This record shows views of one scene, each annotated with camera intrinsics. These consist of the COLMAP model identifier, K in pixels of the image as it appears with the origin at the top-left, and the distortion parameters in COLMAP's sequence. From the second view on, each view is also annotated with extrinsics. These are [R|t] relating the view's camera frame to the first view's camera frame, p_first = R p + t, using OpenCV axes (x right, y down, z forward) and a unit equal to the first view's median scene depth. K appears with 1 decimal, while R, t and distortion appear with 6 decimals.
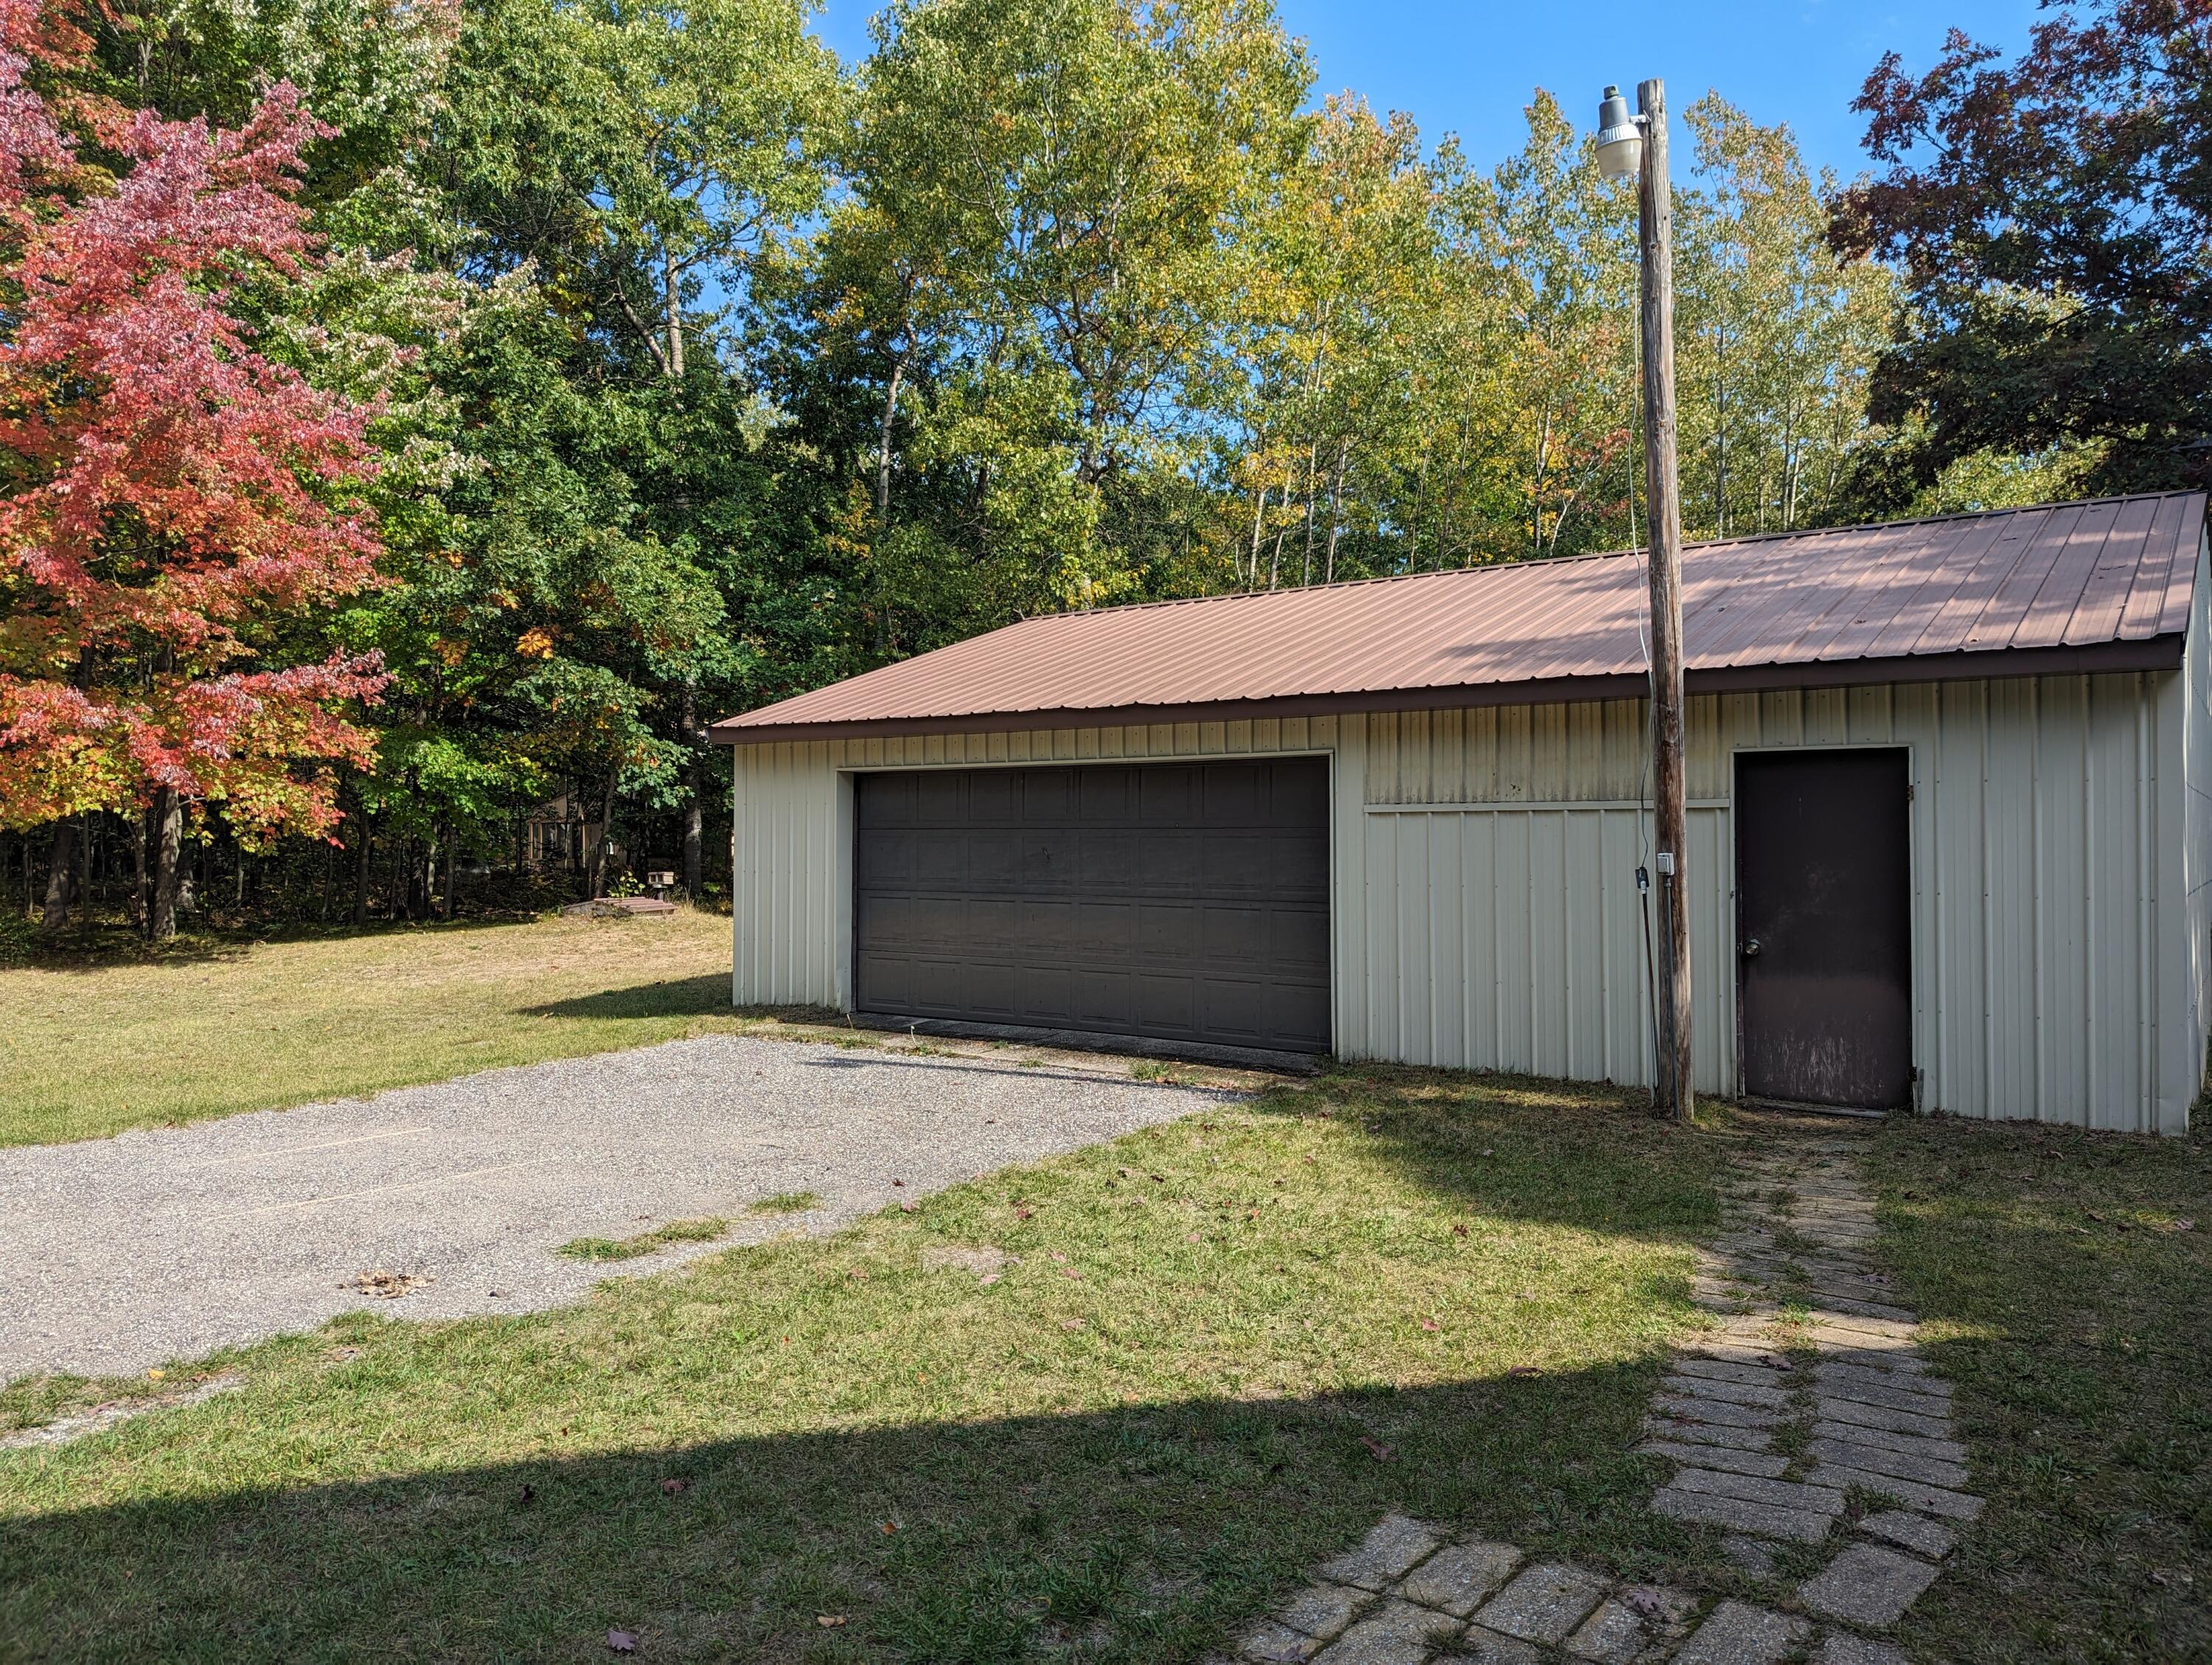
lens RADIAL K [[1555.4, 0, 1106.0], [0, 1555.4, 832.5], [0, 0, 1]] dist [0.031328, -0.001835]
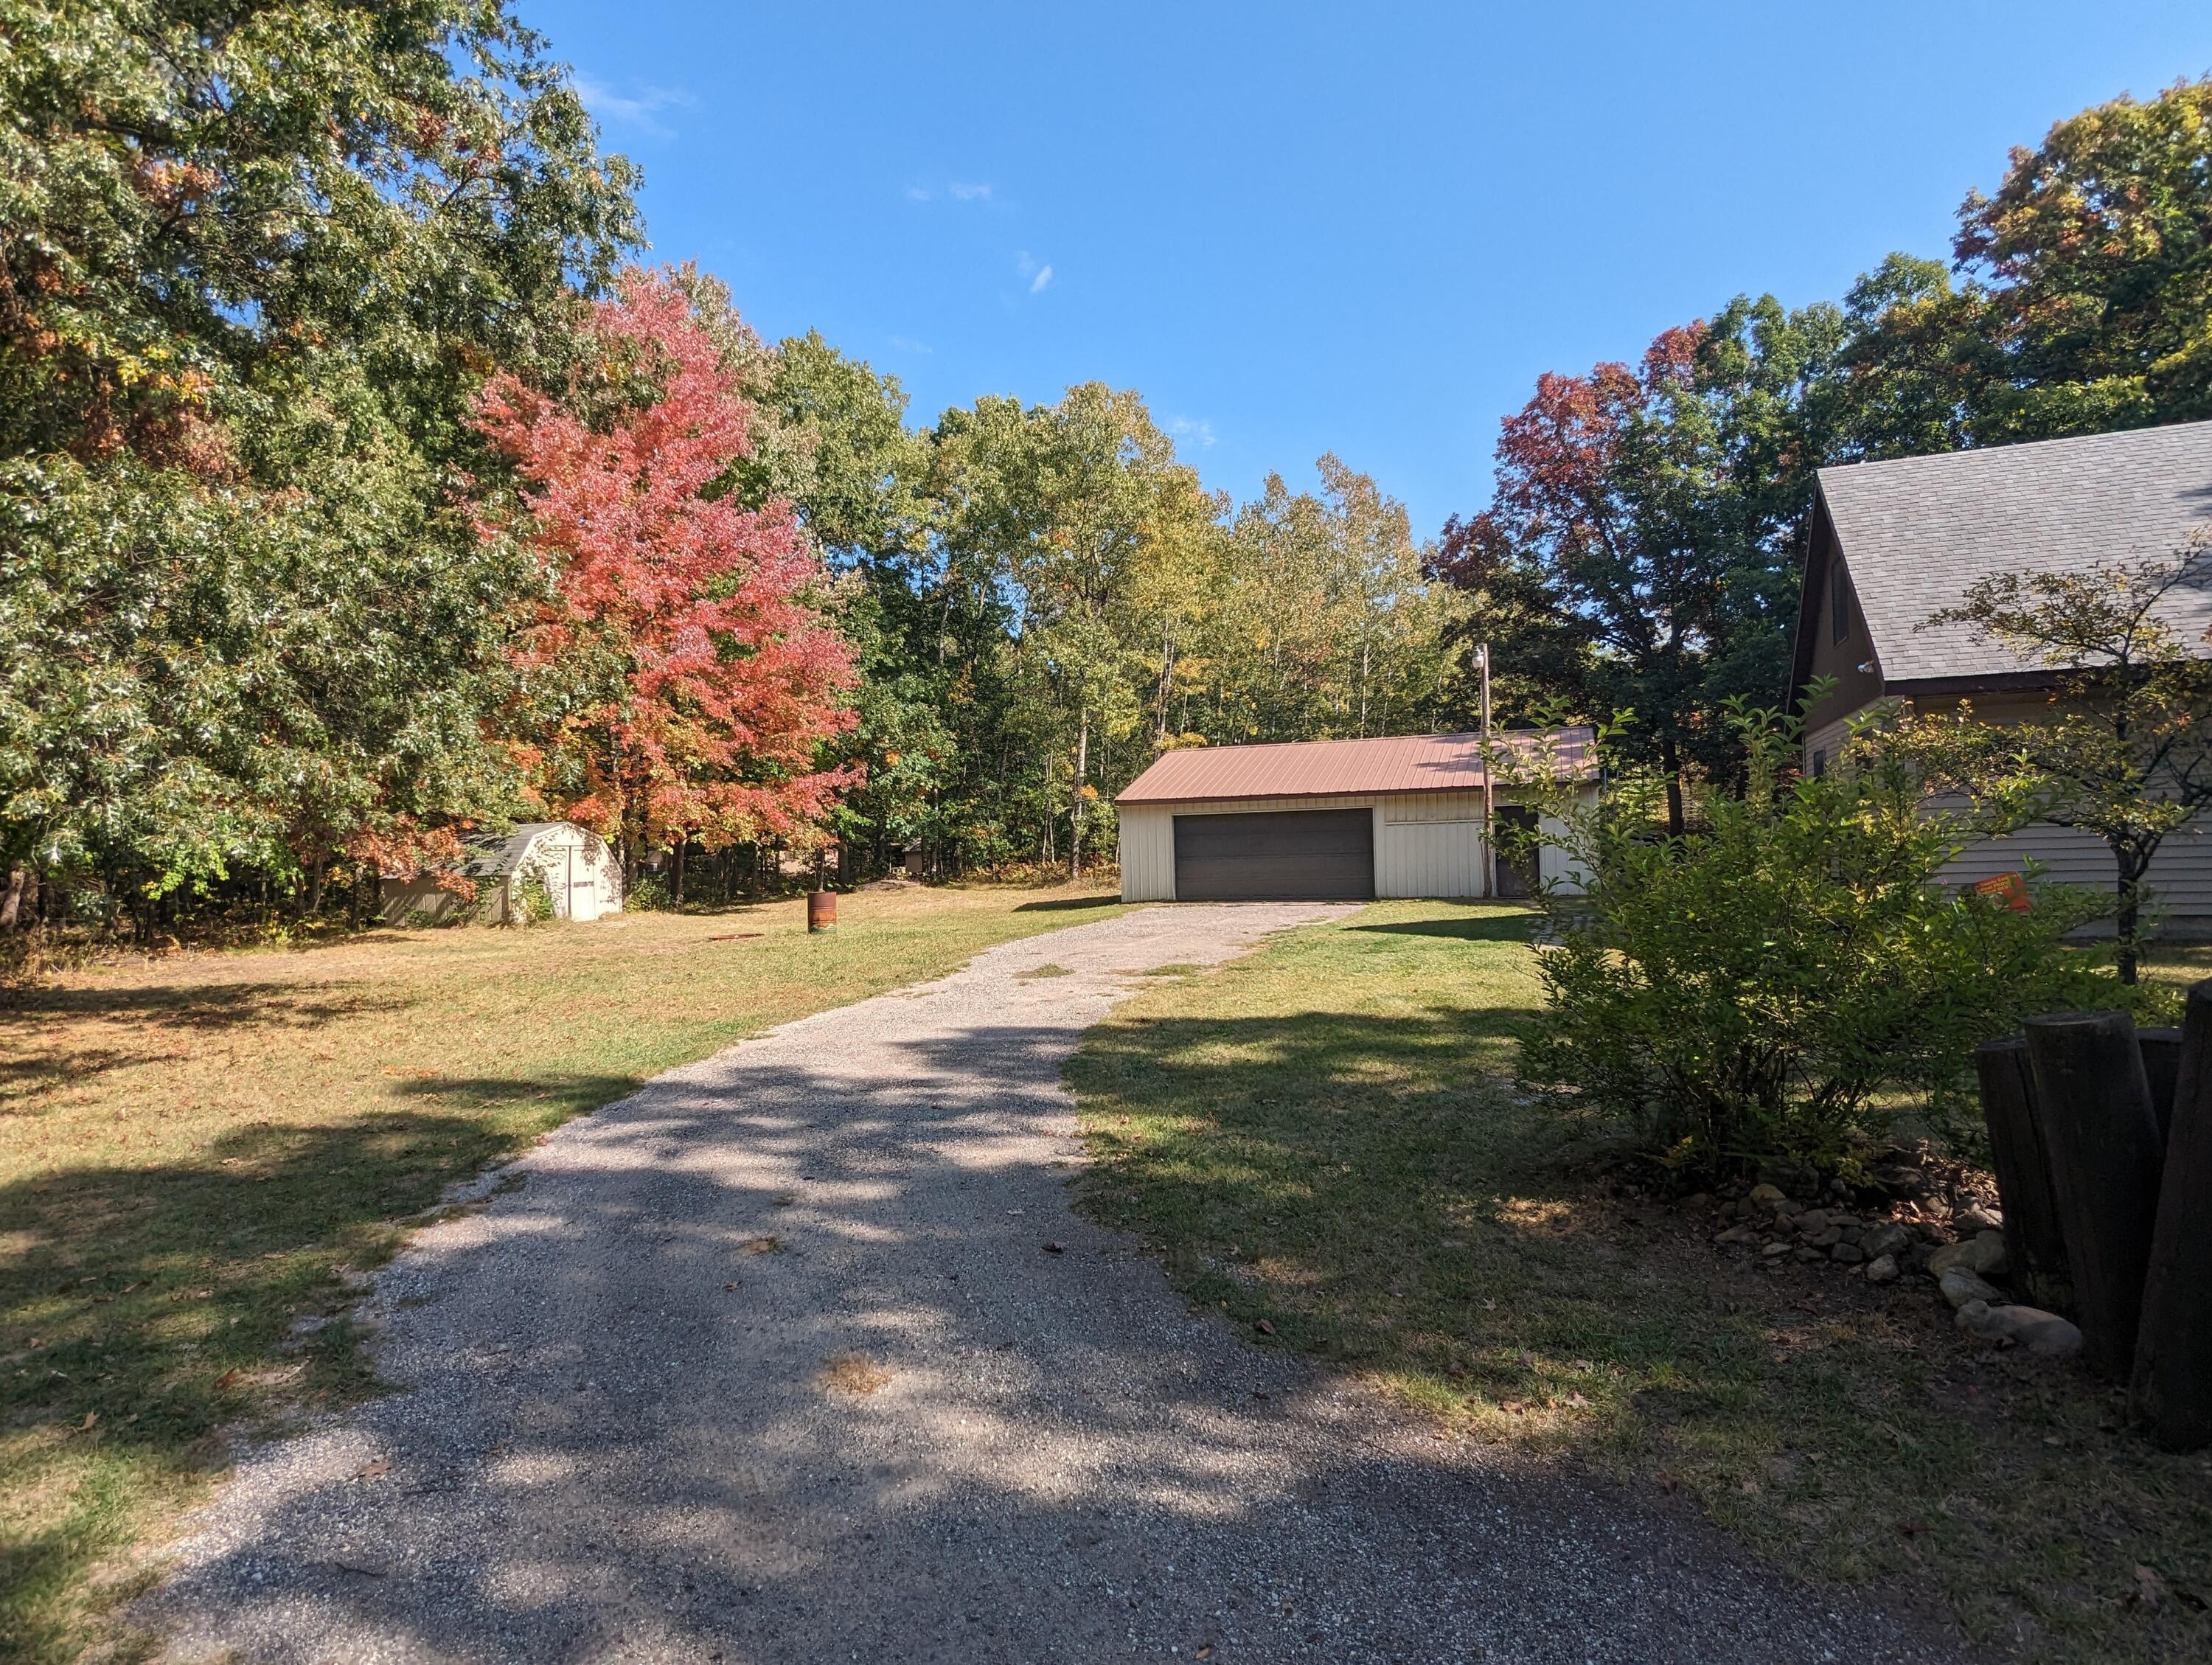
lens RADIAL K [[1214.4, 0, 1120.3], [0, 1214.4, 844.5], [0, 0, 1]] dist [0.005925, 0.000107]
pose [[0.962284, -0.020680, 0.271259, -0.858318], [0.024511, 0.999642, -0.010741, 0.034082], [-0.270940, 0.016985, 0.962446, -1.080041]]
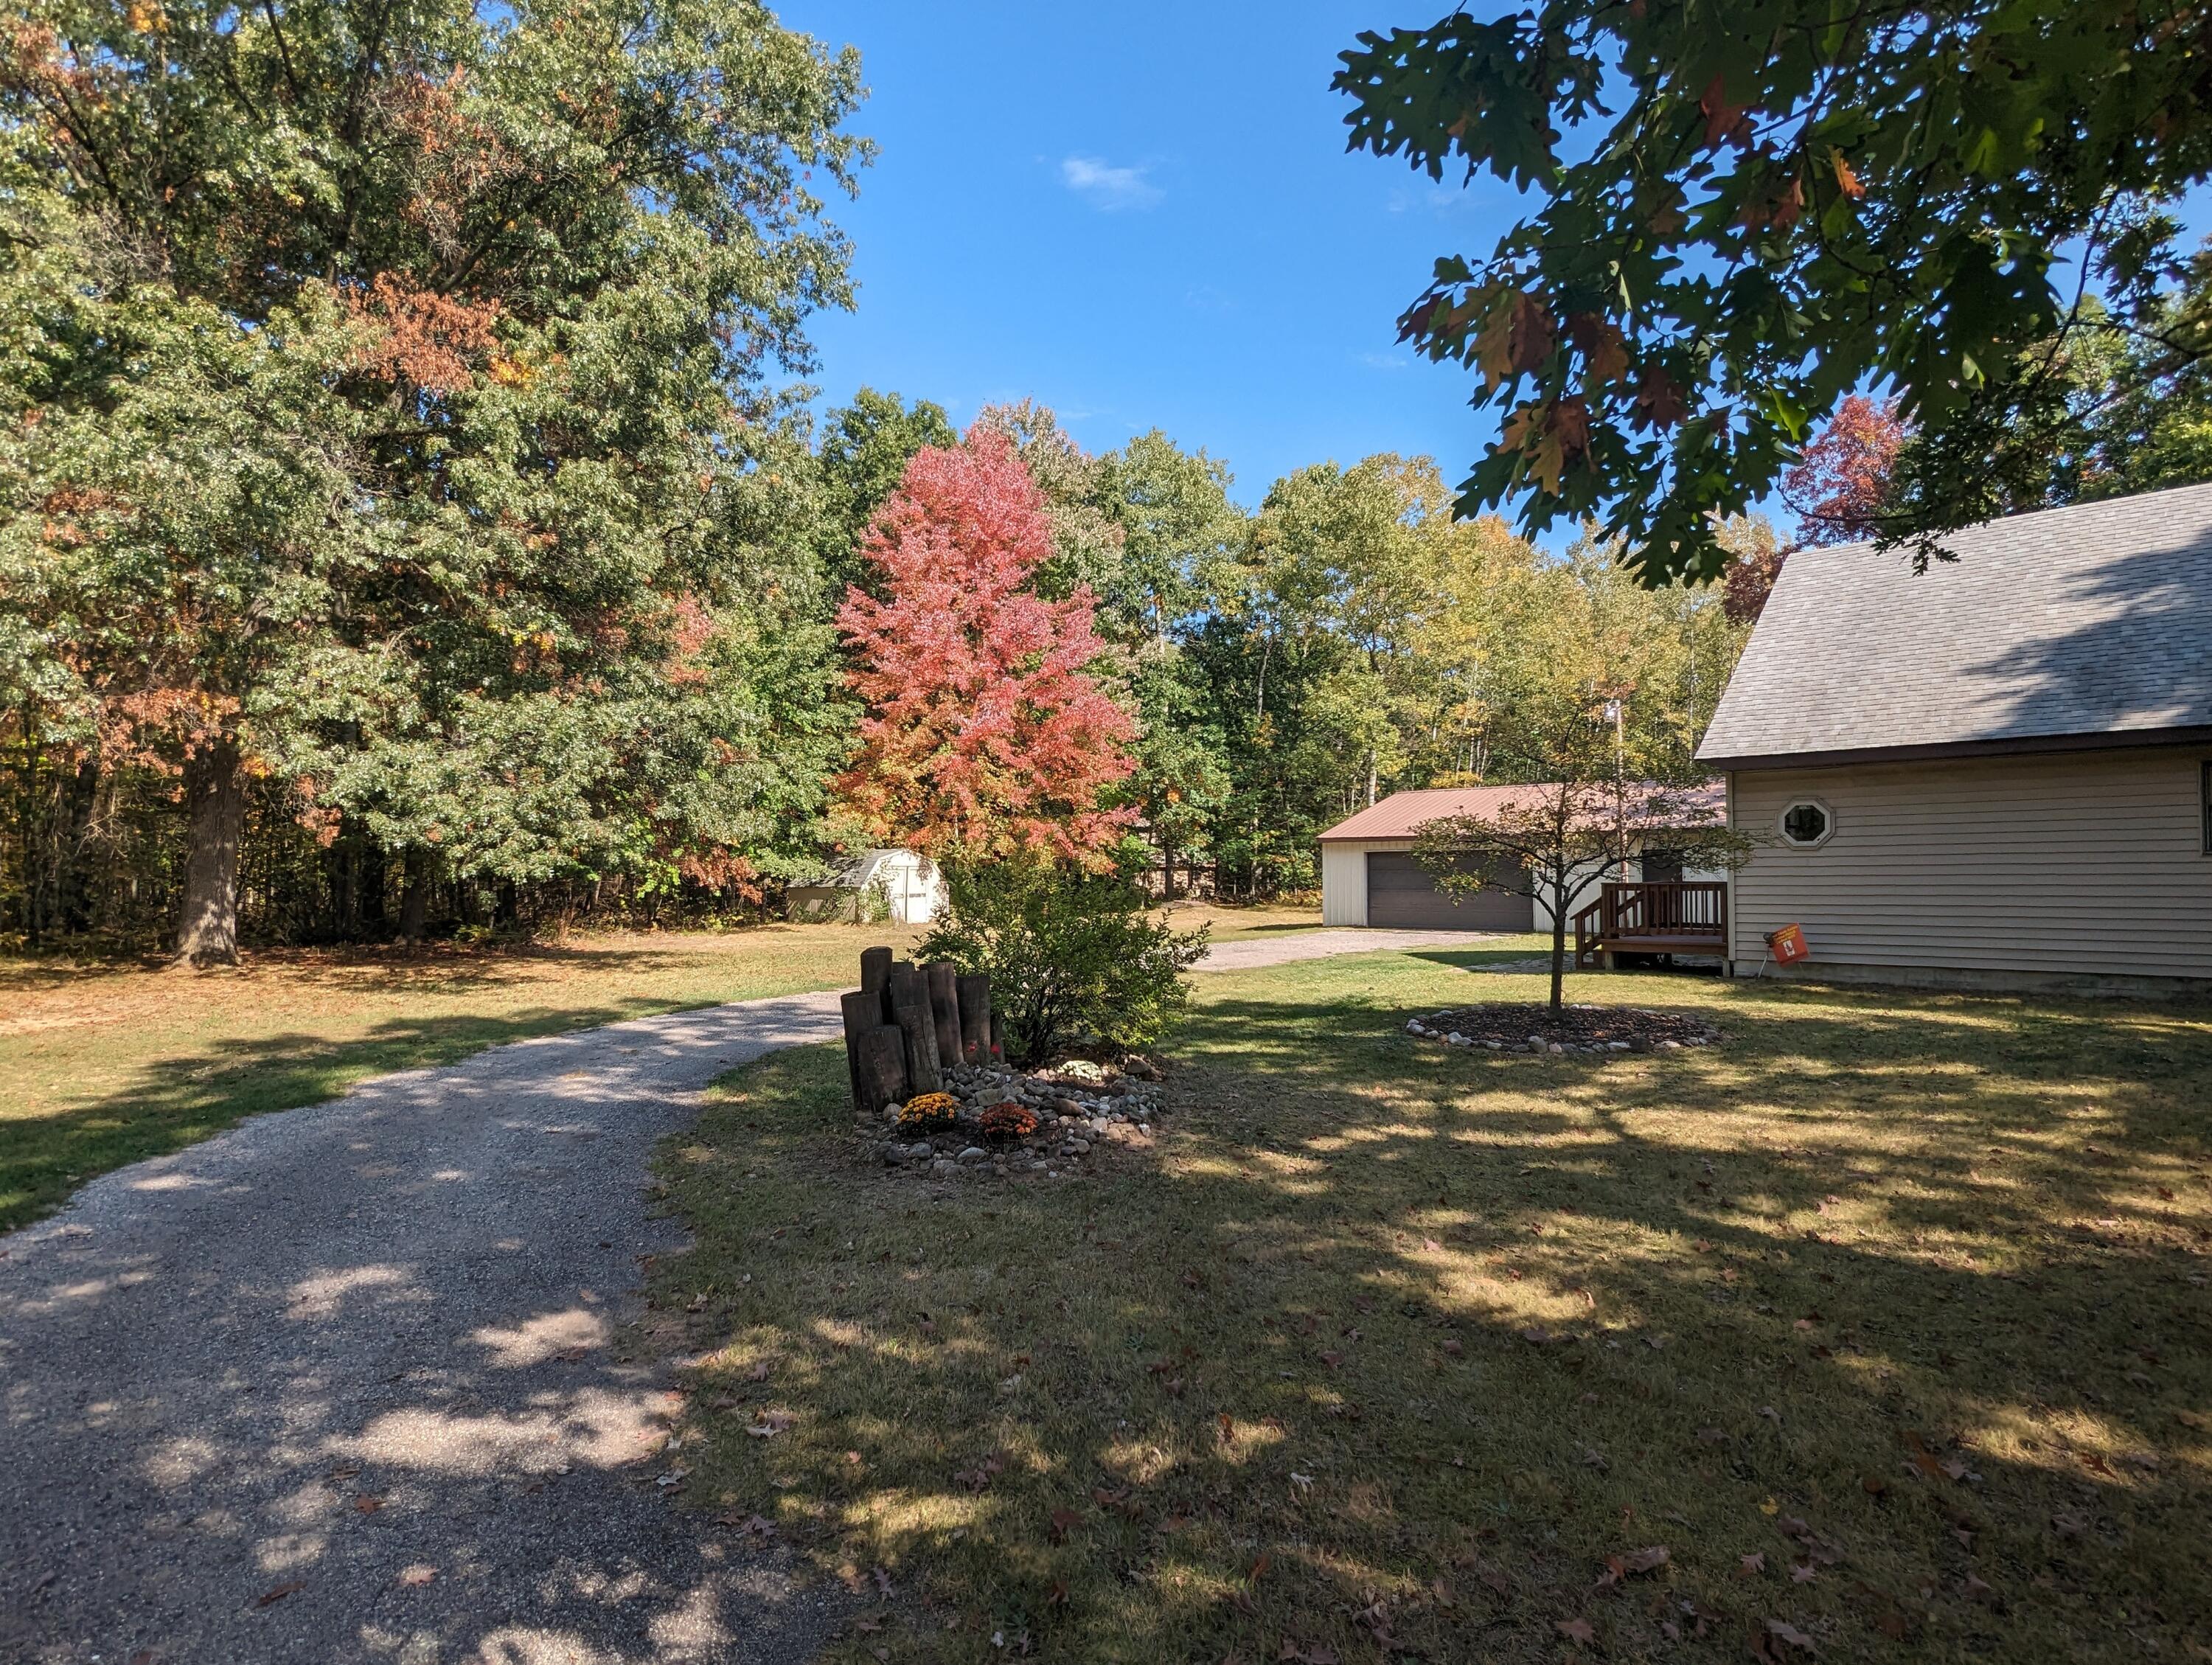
lens RADIAL K [[1214.4, 0, 1120.3], [0, 1214.4, 844.5], [0, 0, 1]] dist [0.005925, 0.000107]
pose [[0.994468, 0.000847, -0.105040, -0.410254], [-0.004141, 0.999506, -0.031143, 0.025667], [0.104962, 0.031406, 0.993980, -1.540916]]
